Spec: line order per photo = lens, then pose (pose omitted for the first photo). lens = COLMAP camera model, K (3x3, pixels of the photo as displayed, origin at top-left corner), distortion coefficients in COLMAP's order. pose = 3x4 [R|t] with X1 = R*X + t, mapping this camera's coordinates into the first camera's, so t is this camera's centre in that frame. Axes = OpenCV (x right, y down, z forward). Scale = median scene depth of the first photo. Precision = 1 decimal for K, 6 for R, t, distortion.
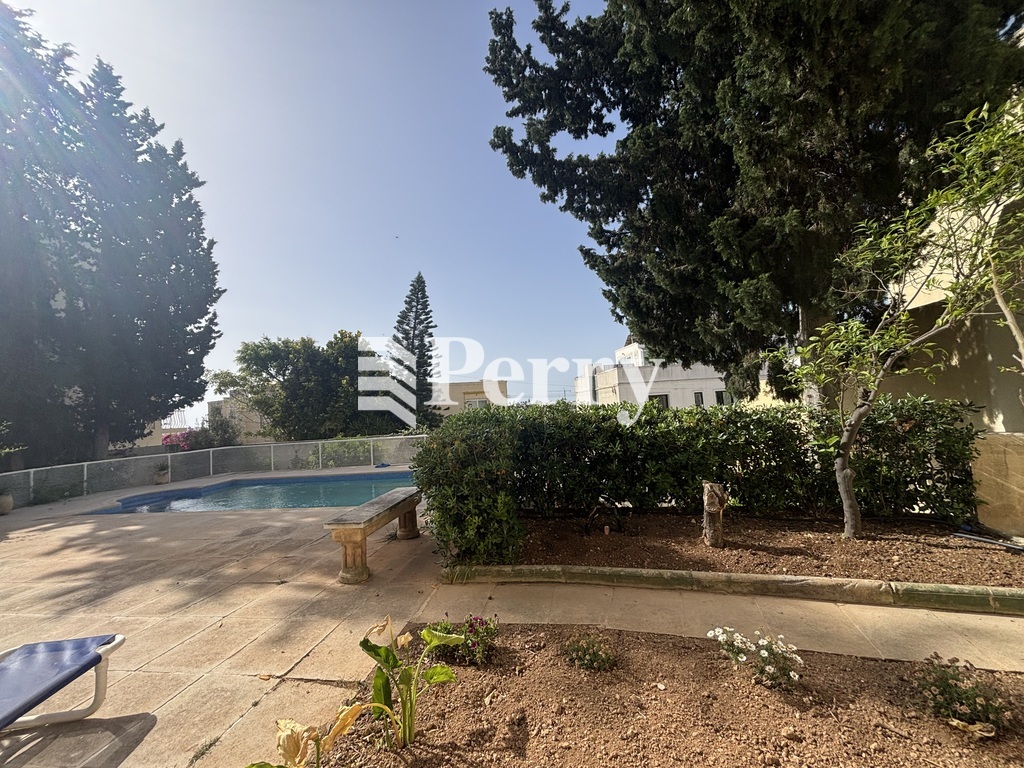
lens RADIAL K [[412.5, 0, 501.5], [0, 412.5, 388.6], [0, 0, 1]] dist [0.000534, 0.000032]
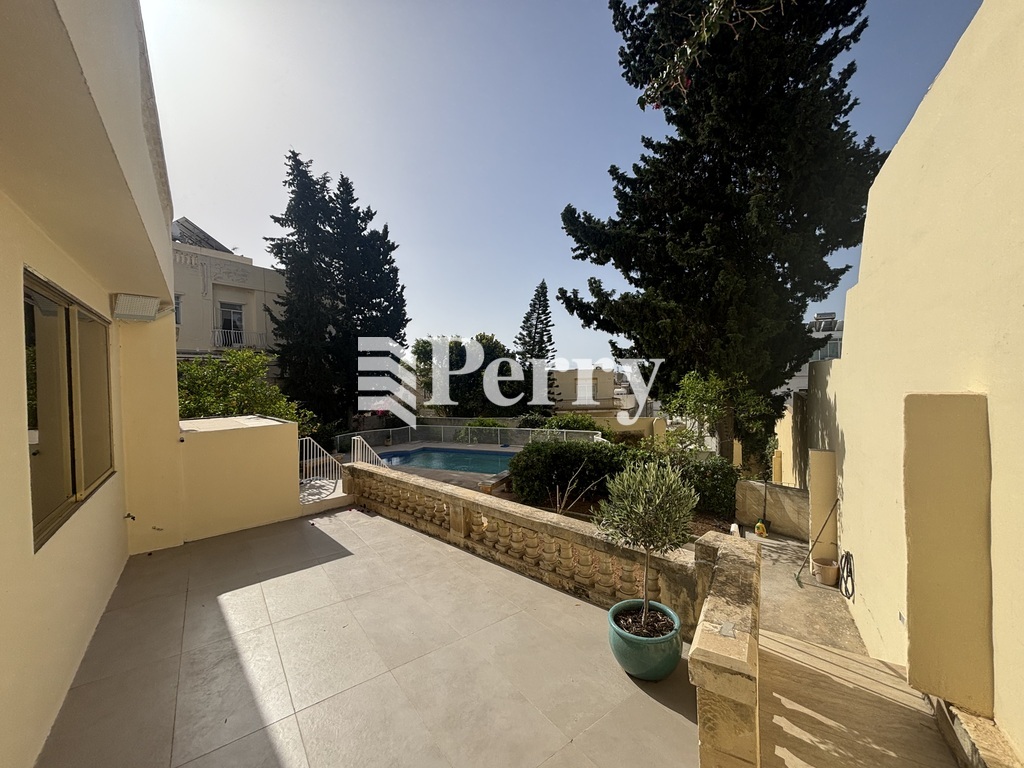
lens RADIAL K [[412.5, 0, 516.7], [0, 412.5, 382.9], [0, 0, 1]] dist [0.000534, 0.000032]
pose [[0.960178, 0.045561, -0.275649, 0.139431], [-0.021369, 0.995700, 0.090138, -0.148422], [0.278570, -0.080659, 0.957023, -0.372691]]
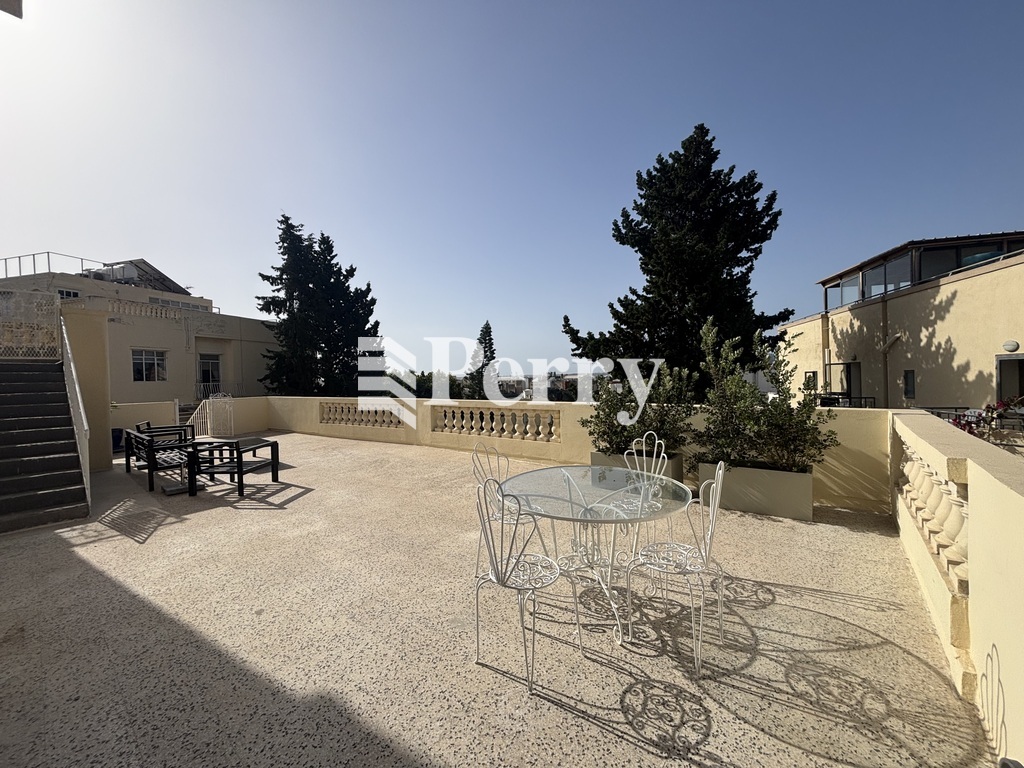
lens RADIAL K [[412.5, 0, 511.6], [0, 412.5, 380.3], [0, 0, 1]] dist [0.000534, 0.000032]
pose [[0.998554, 0.040472, -0.035390, -0.105090], [-0.037721, 0.996453, 0.075220, -0.329381], [0.038309, -0.073776, 0.996539, -0.658014]]
